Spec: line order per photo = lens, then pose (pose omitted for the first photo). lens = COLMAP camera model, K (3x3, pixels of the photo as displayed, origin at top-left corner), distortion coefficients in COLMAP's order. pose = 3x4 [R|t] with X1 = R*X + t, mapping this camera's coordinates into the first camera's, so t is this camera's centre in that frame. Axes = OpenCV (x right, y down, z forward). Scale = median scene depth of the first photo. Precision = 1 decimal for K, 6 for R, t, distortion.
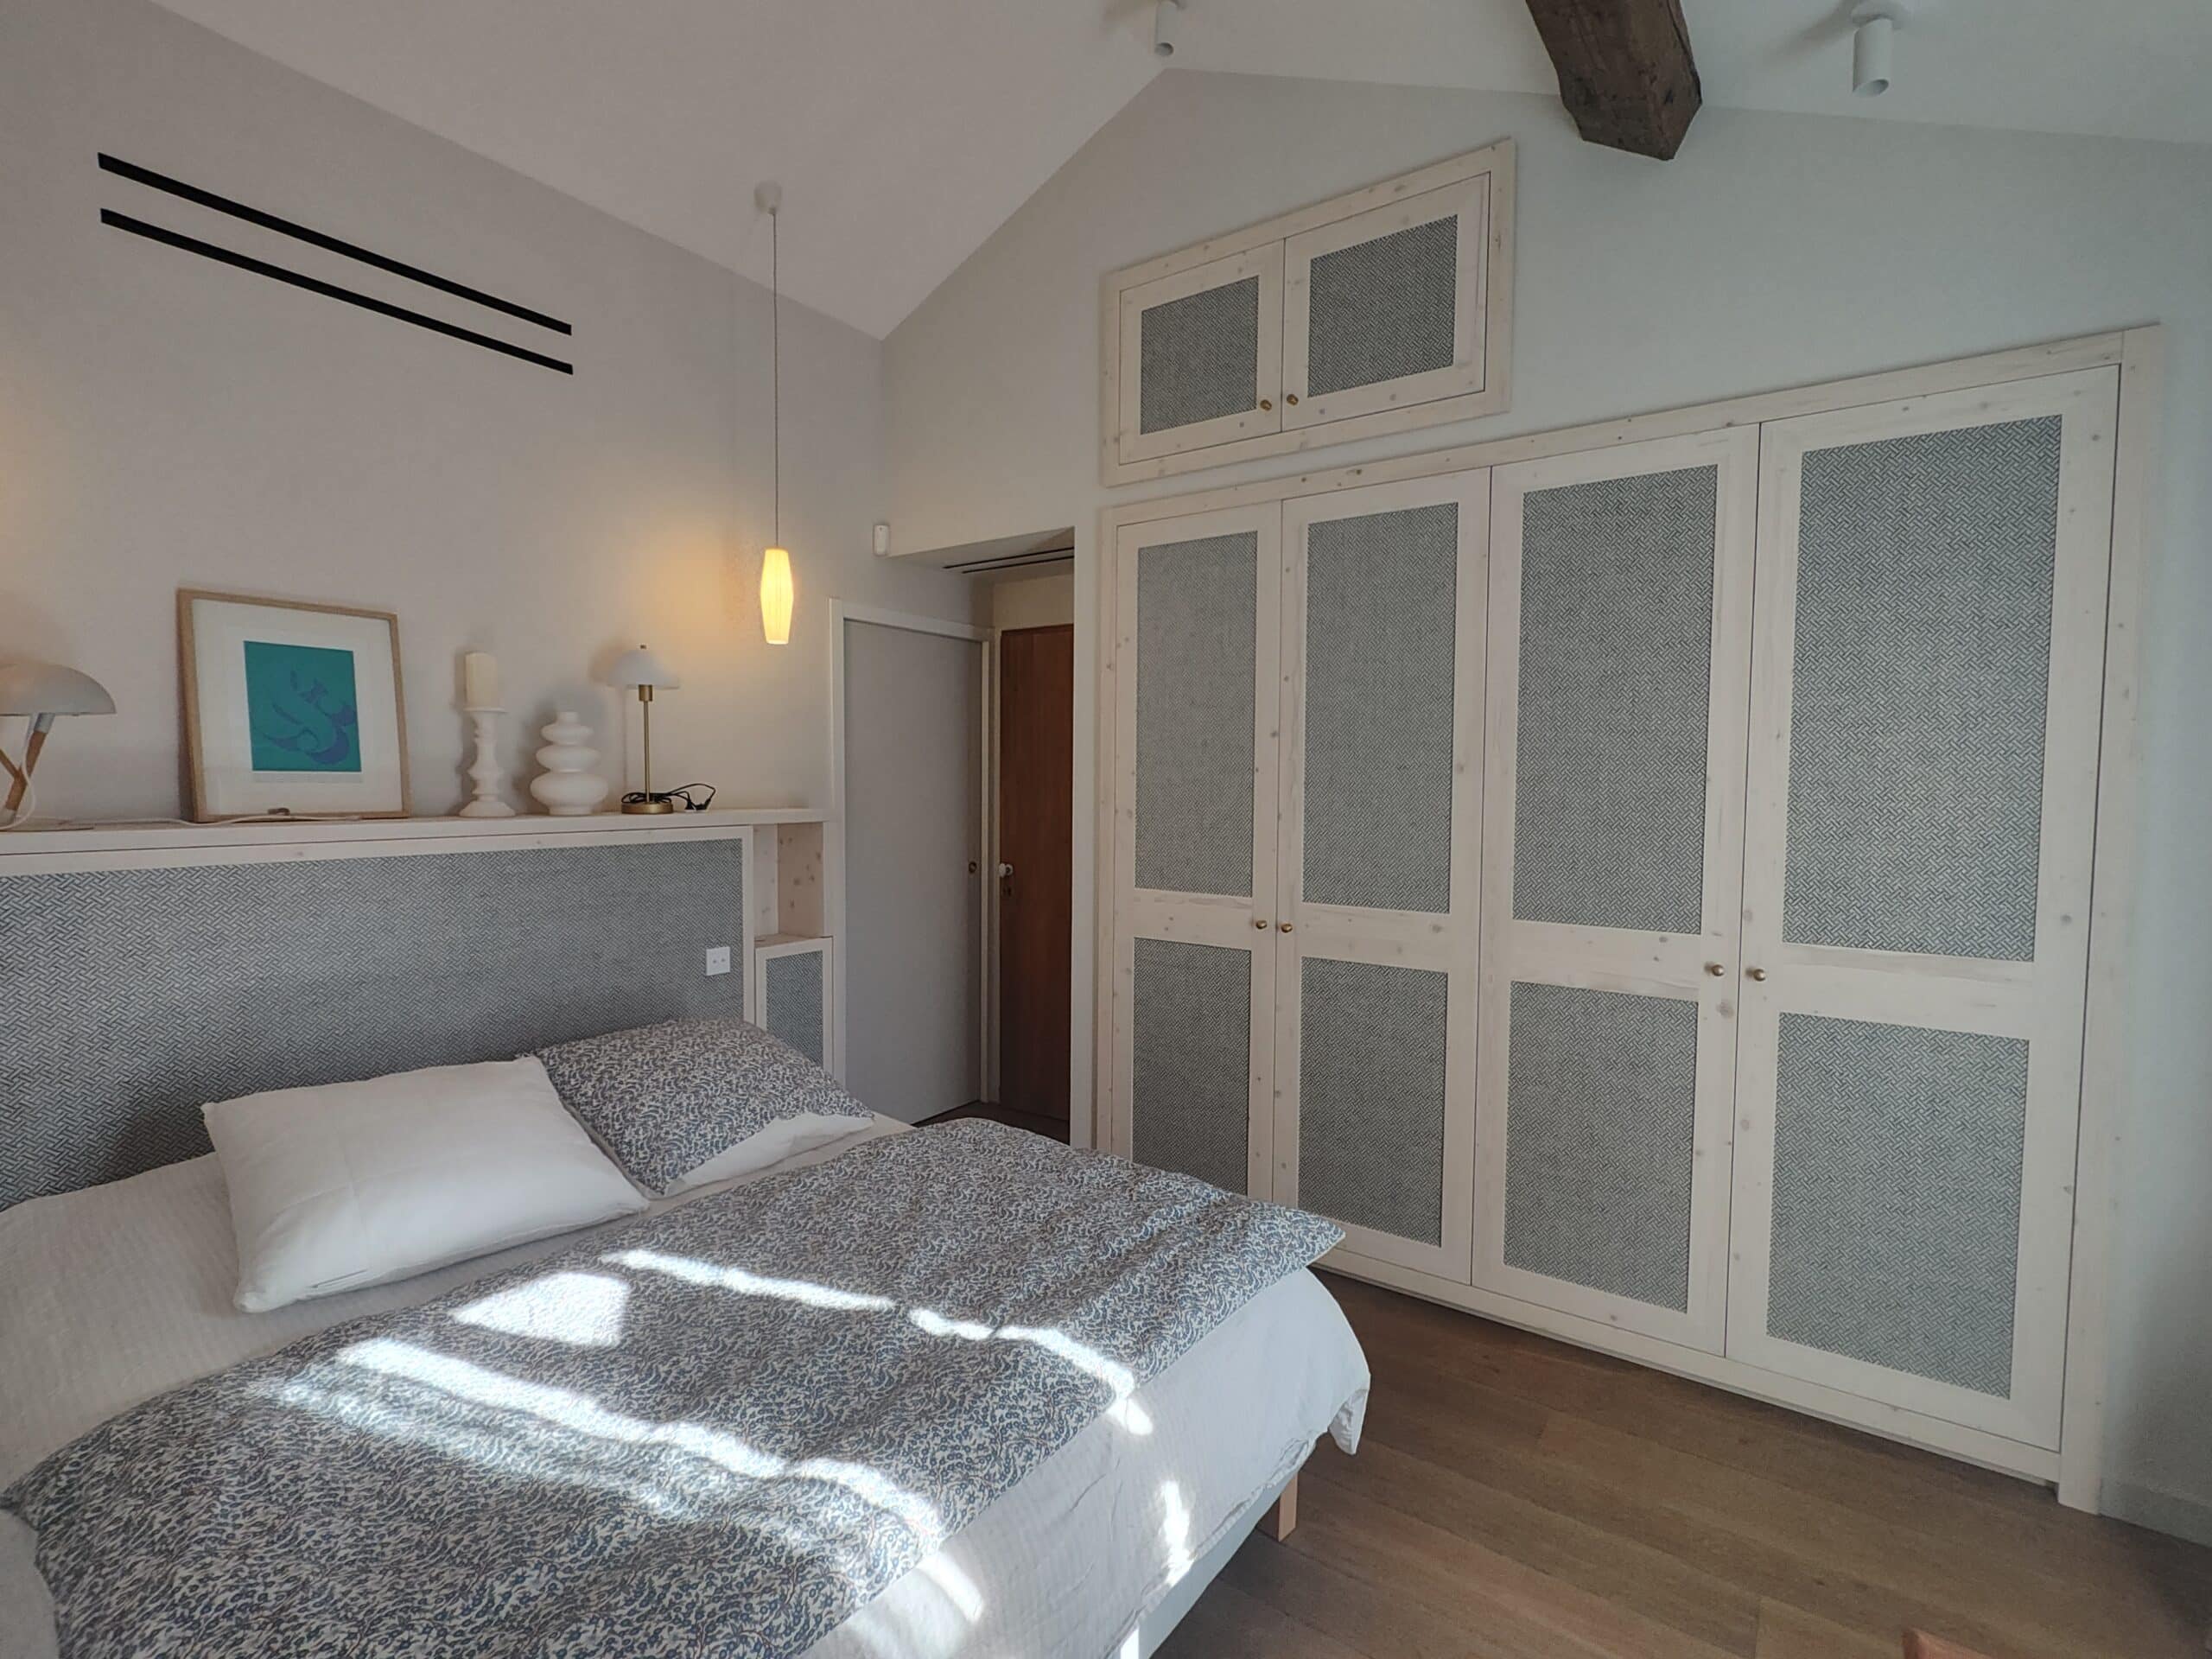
lens RADIAL K [[1040.0, 0, 1119.9], [0, 1040.0, 827.6], [0, 0, 1]] dist [0.002973, -0.001222]
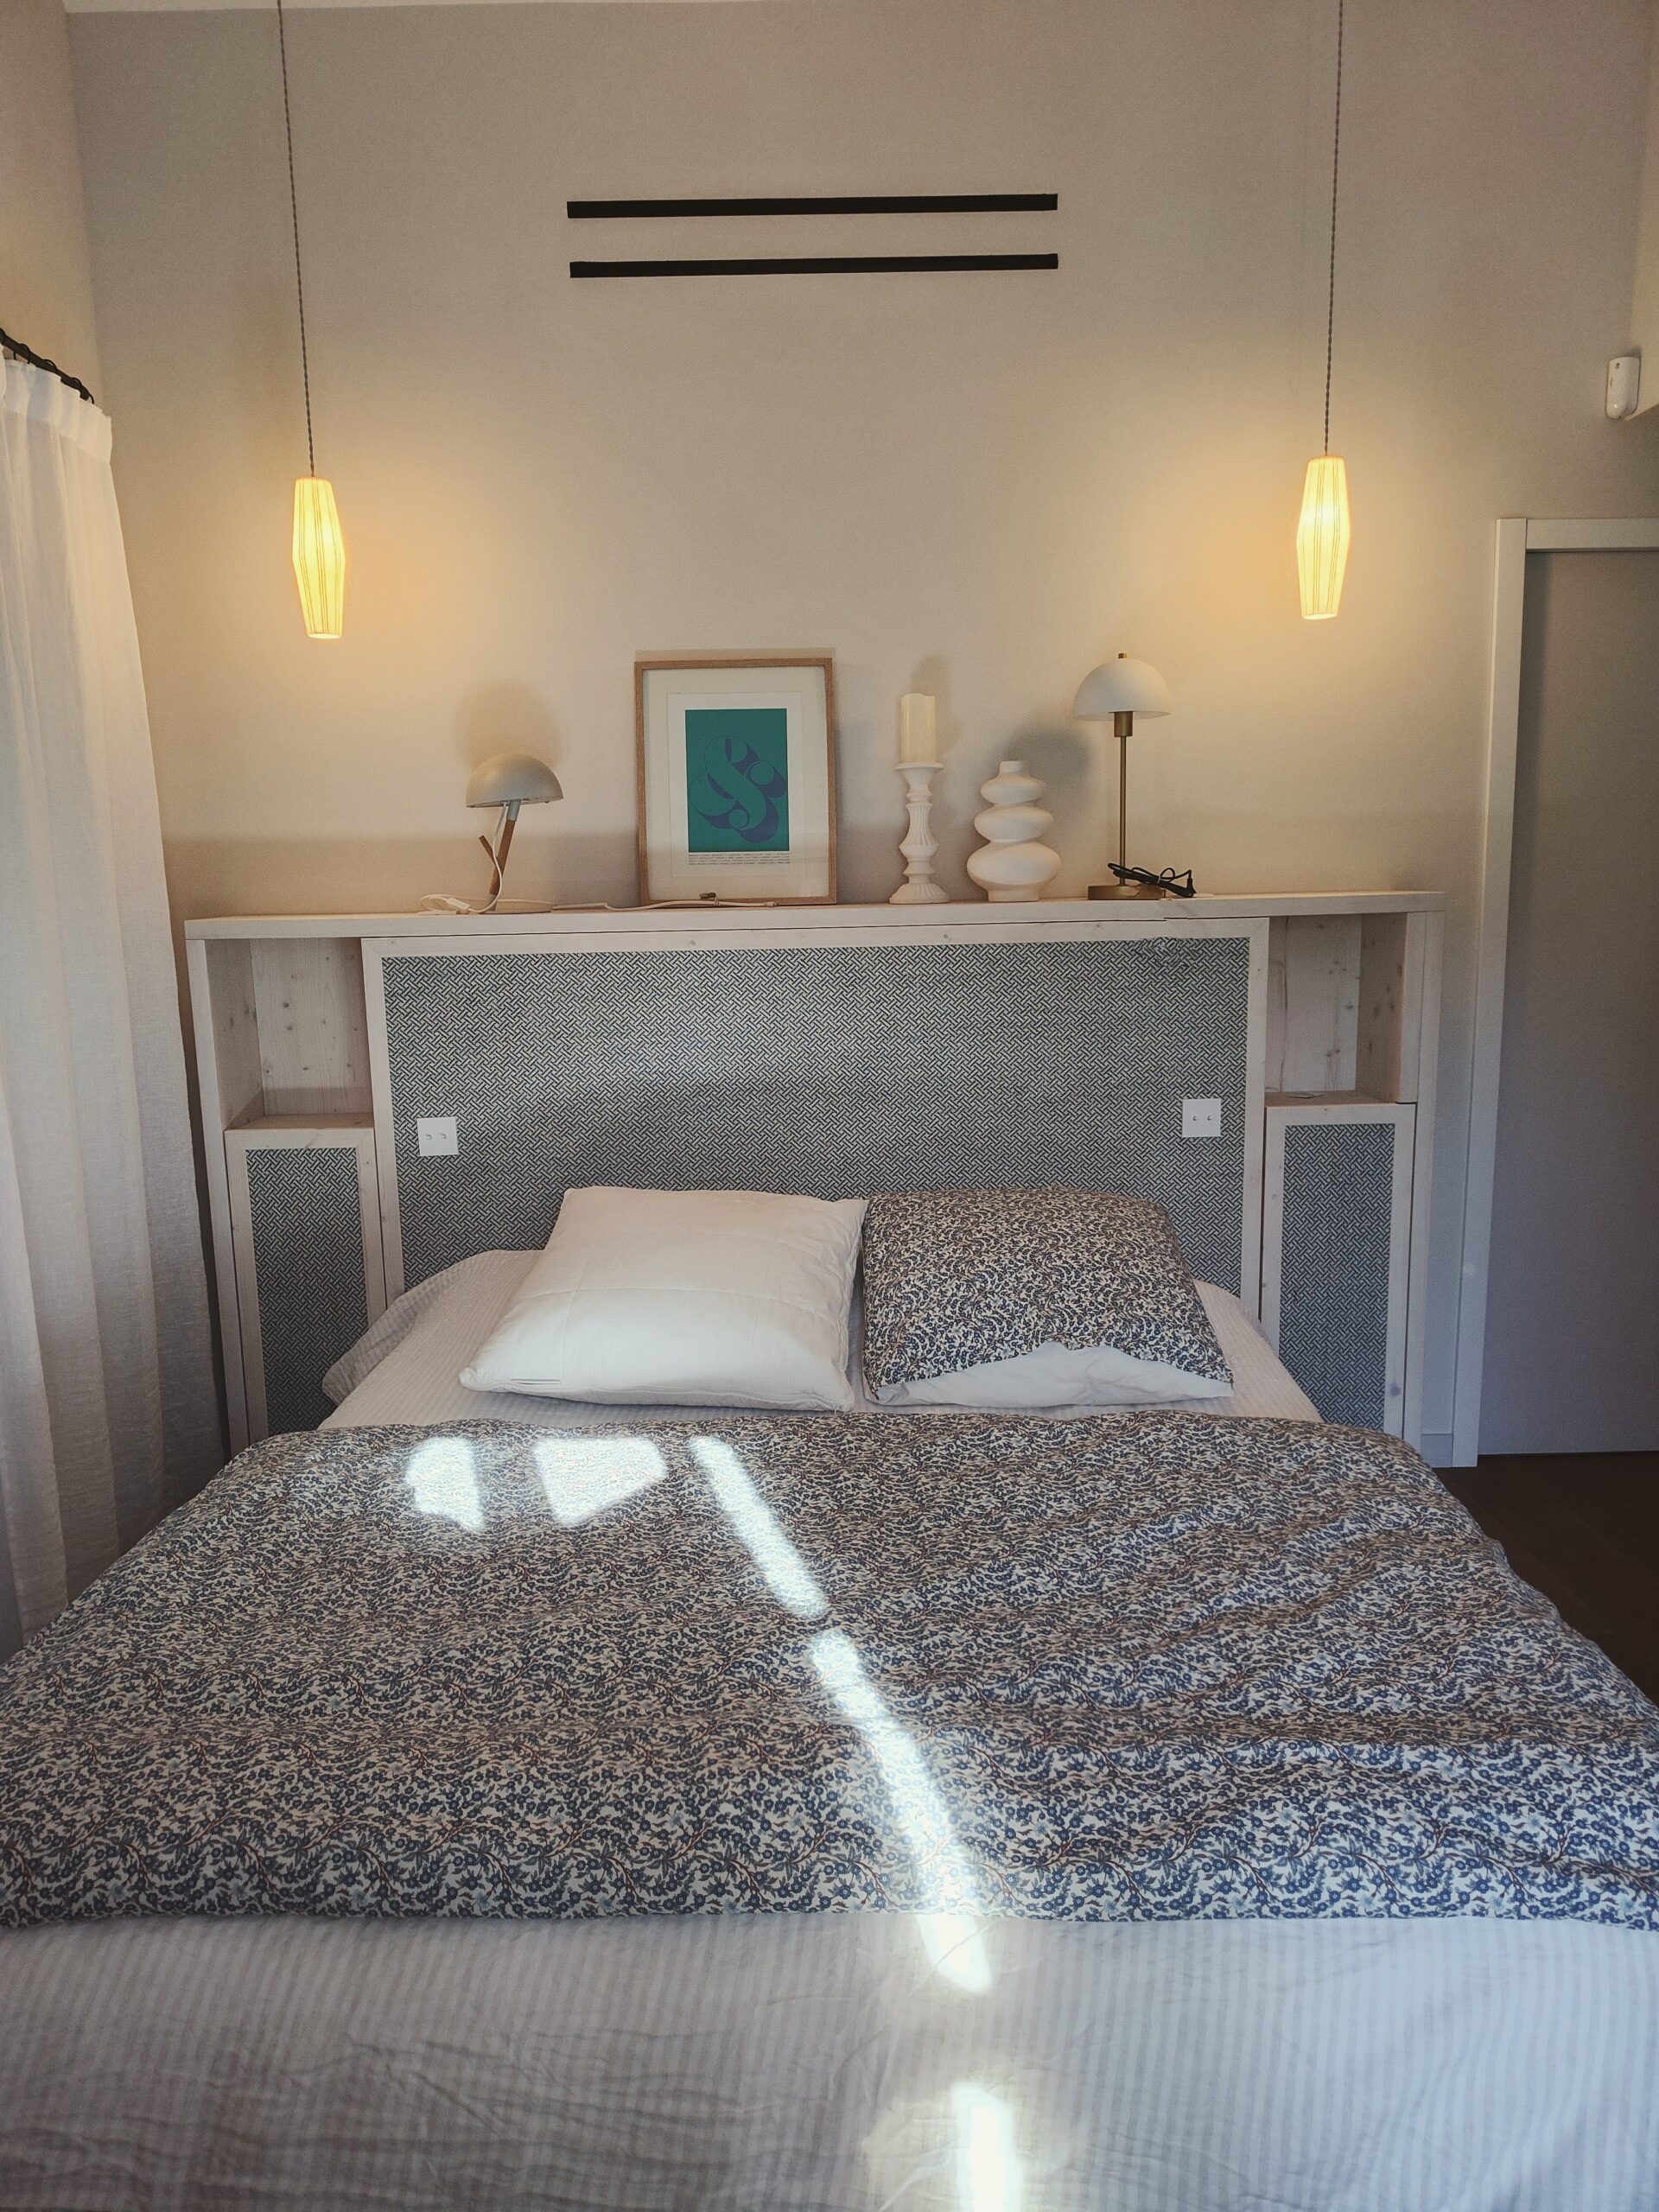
lens RADIAL K [[1507.0, 0, 811.3], [0, 1507.0, 1133.6], [0, 0, 1]] dist [0.023810, -0.018325]
pose [[0.576148, 0.121250, -0.808302, 0.311512], [-0.013457, 0.990209, 0.138945, 0.005040], [0.817235, -0.069176, 0.572138, 0.262028]]
